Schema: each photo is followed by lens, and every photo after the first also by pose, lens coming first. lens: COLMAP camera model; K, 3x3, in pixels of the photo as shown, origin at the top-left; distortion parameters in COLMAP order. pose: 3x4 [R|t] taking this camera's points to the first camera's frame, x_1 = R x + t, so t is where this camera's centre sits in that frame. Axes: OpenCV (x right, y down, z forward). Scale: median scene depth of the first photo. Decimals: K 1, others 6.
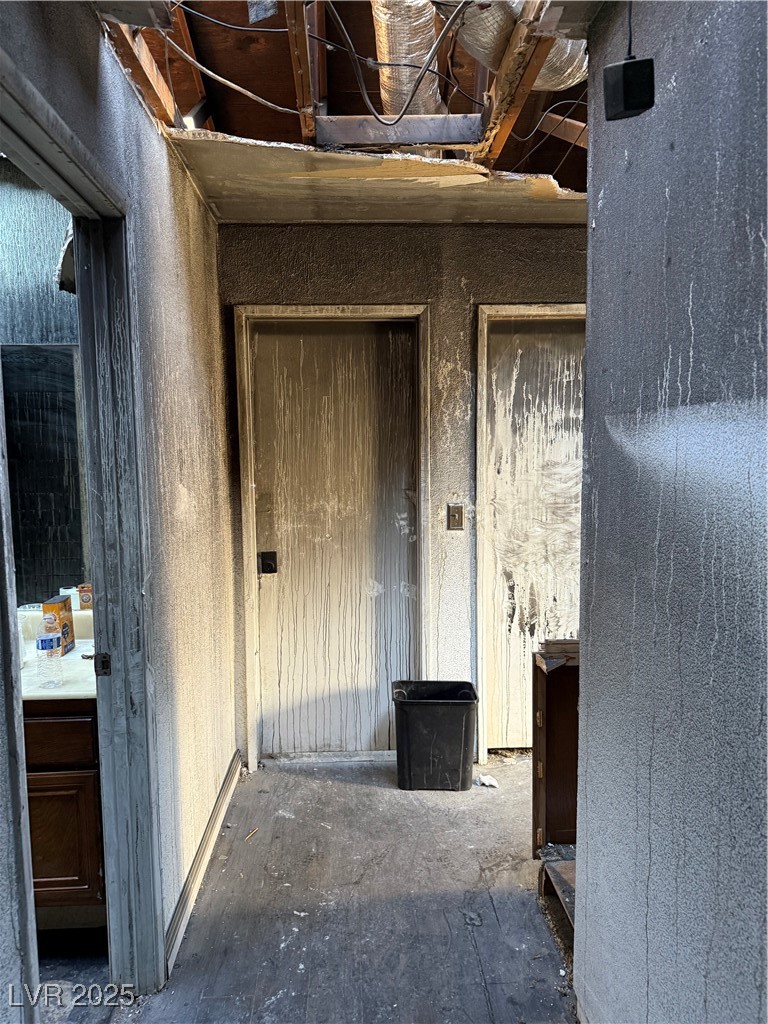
lens RADIAL K [[710.2, 0, 392.6], [0, 710.2, 518.4], [0, 0, 1]] dist [0.038186, -0.064425]
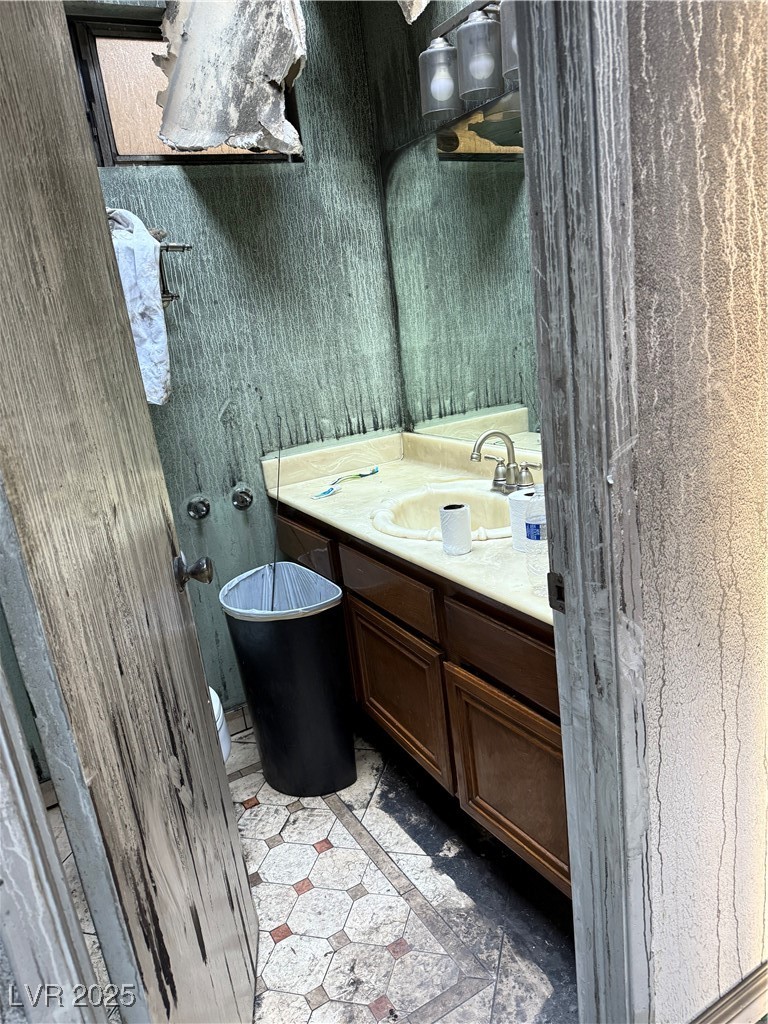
lens RADIAL K [[710.2, 0, 387.3], [0, 710.2, 512.2], [0, 0, 1]] dist [0.038186, -0.064425]
pose [[0.423943, 0.202822, -0.882687, 0.020552], [0.037724, 0.969802, 0.240958, 0.001325], [0.904903, -0.135451, 0.403490, 0.589123]]
